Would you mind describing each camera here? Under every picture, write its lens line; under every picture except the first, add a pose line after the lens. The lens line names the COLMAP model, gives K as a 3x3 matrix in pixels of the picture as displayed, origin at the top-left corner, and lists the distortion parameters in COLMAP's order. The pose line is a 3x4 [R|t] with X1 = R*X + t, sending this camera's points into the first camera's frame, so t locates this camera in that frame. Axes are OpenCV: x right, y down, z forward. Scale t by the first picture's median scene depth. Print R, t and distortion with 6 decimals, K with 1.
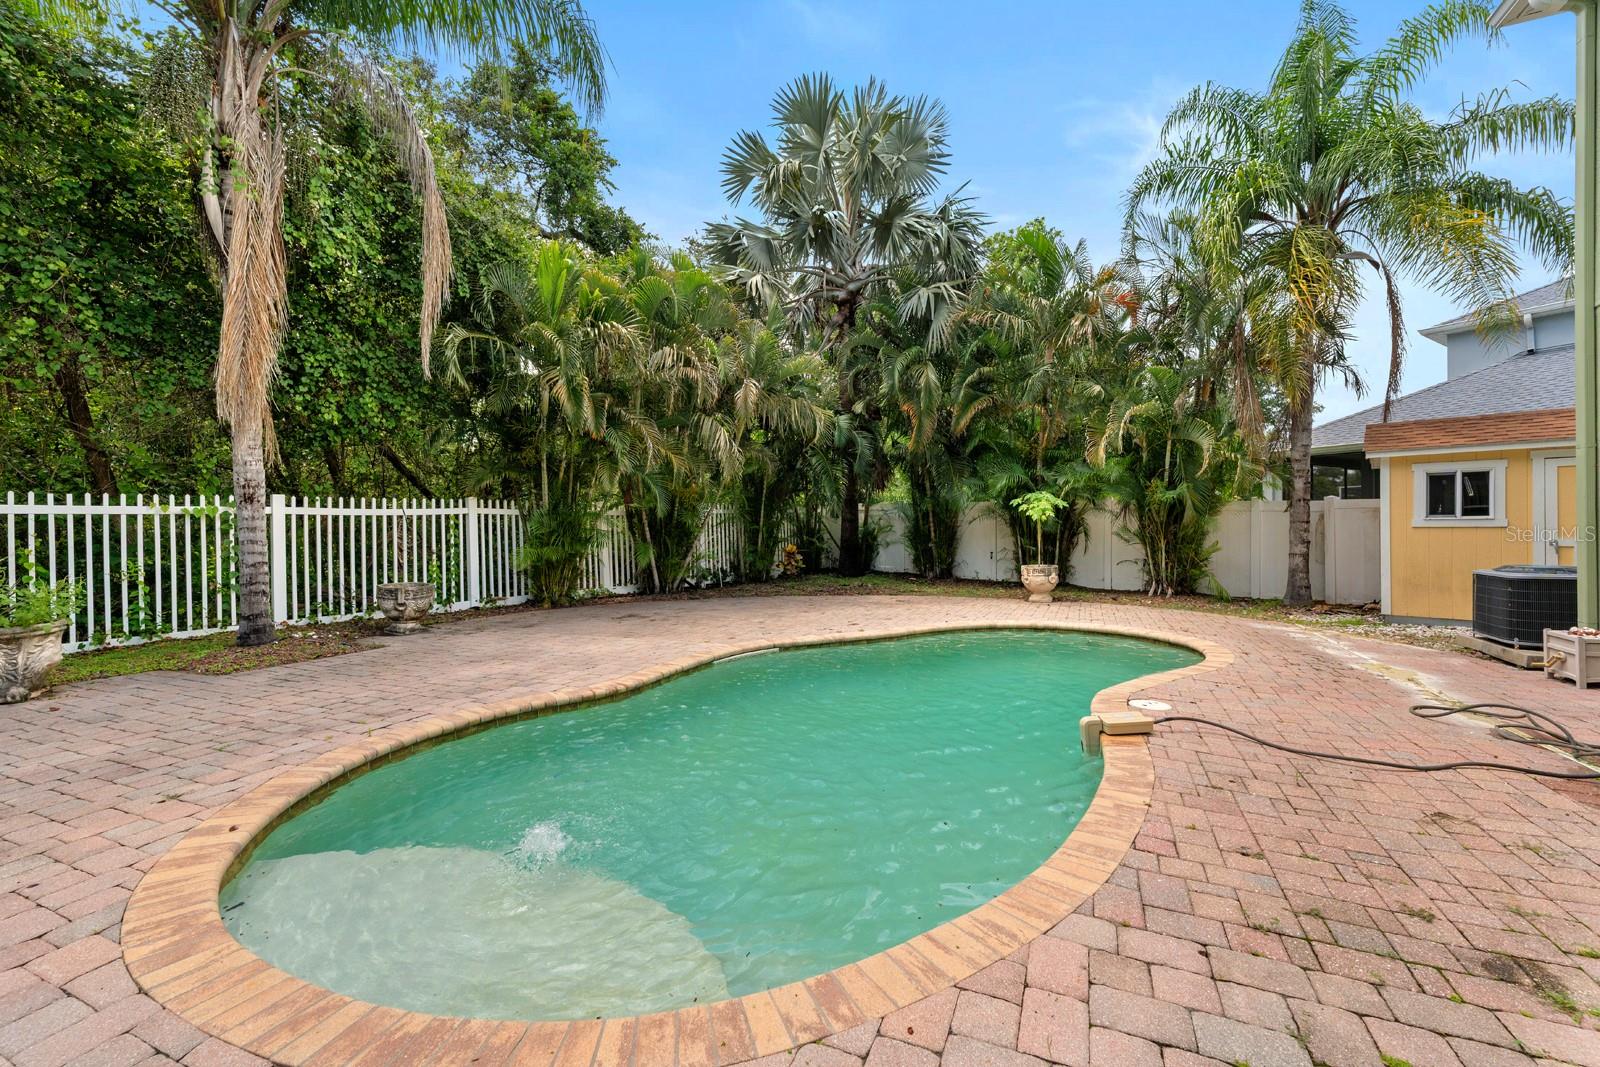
lens RADIAL K [[648.8, 0, 803.4], [0, 648.8, 528.3], [0, 0, 1]] dist [-0.000645, 0.000222]
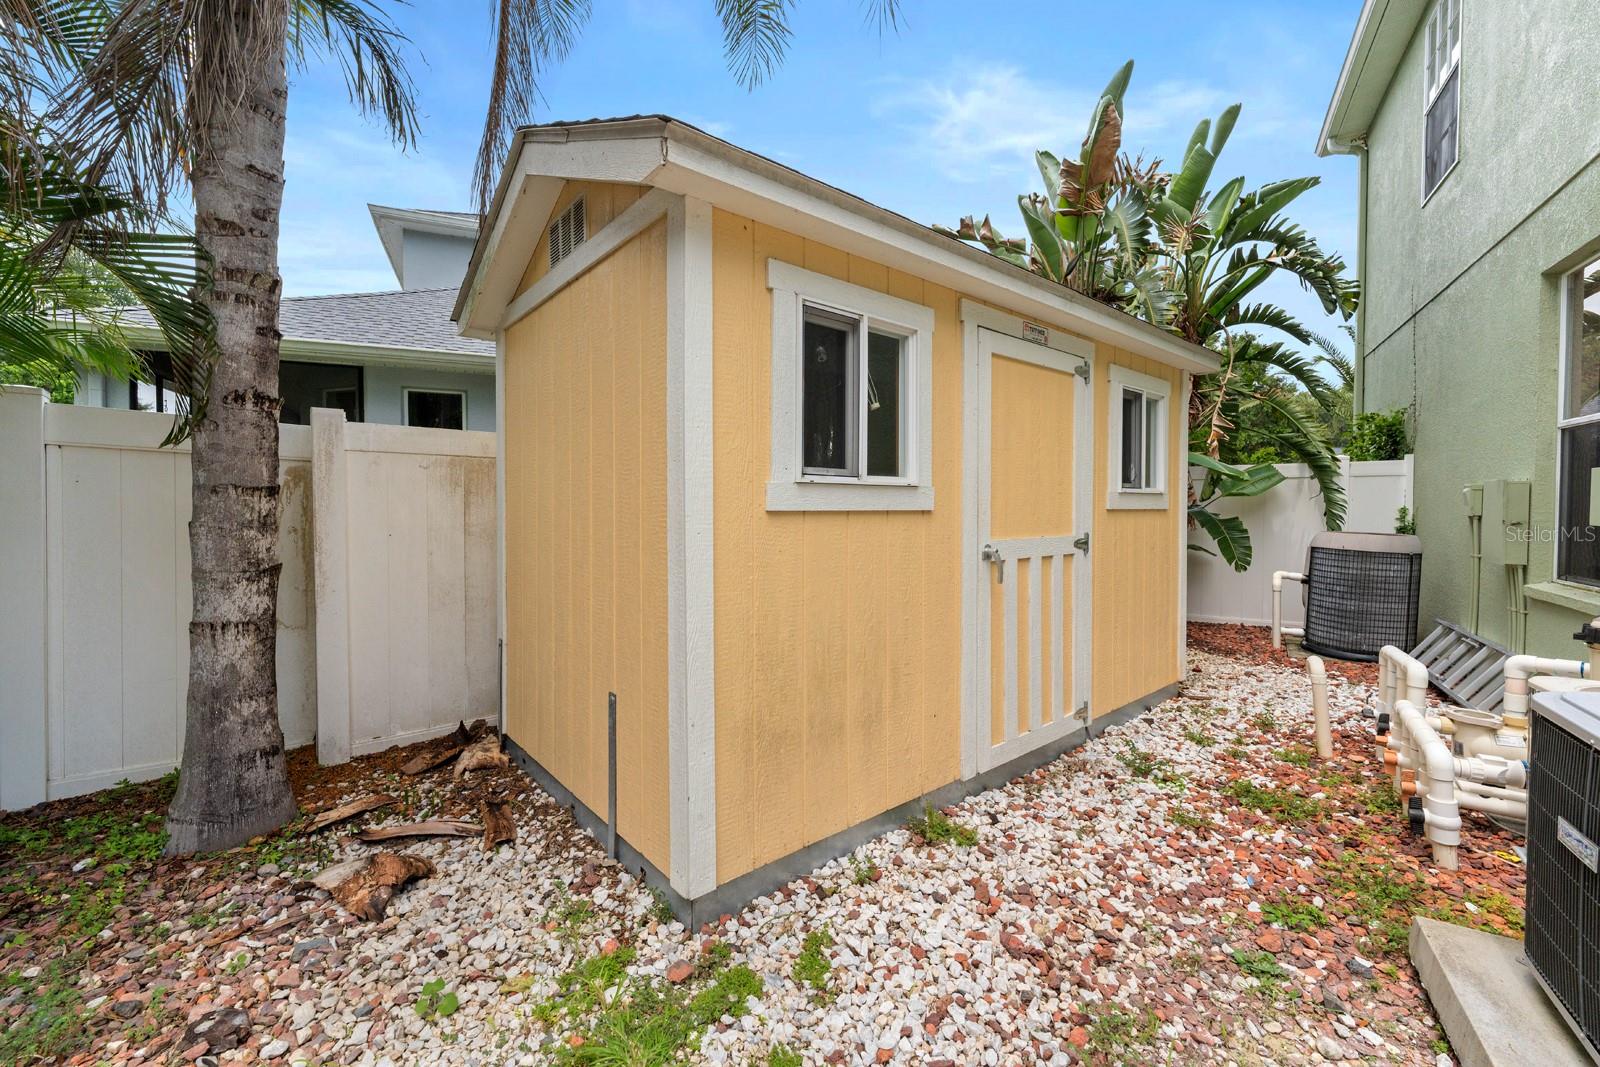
lens RADIAL K [[648.8, 0, 788.8], [0, 648.8, 508.8], [0, 0, 1]] dist [-0.000645, 0.000222]
pose [[0.136543, -0.008768, 0.990595, 0.555973], [0.001853, 0.999961, 0.008596, -0.004458], [-0.990632, 0.000662, 0.136554, 0.767097]]
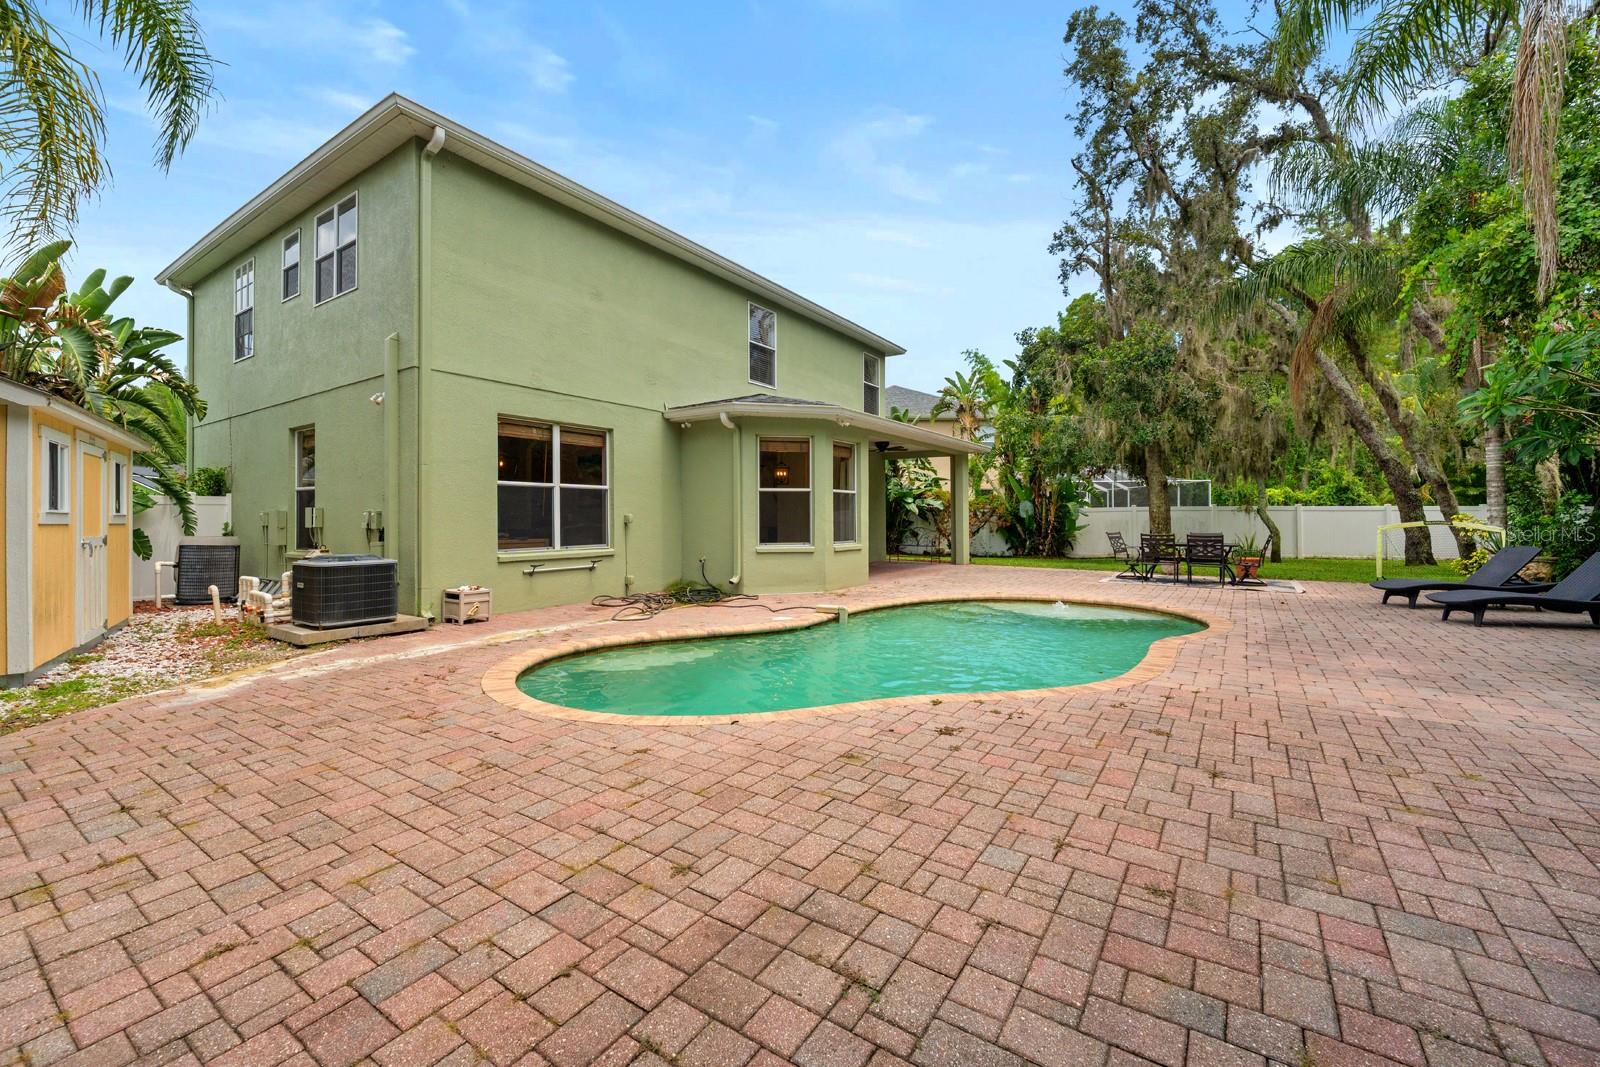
lens RADIAL K [[648.8, 0, 795.7], [0, 648.8, 524.3], [0, 0, 1]] dist [-0.000645, 0.000222]
pose [[-0.984105, -0.000850, 0.177585, 0.100822], [0.001294, 0.999928, 0.011958, -0.007670], [-0.177583, 0.011998, -0.984033, 1.180800]]
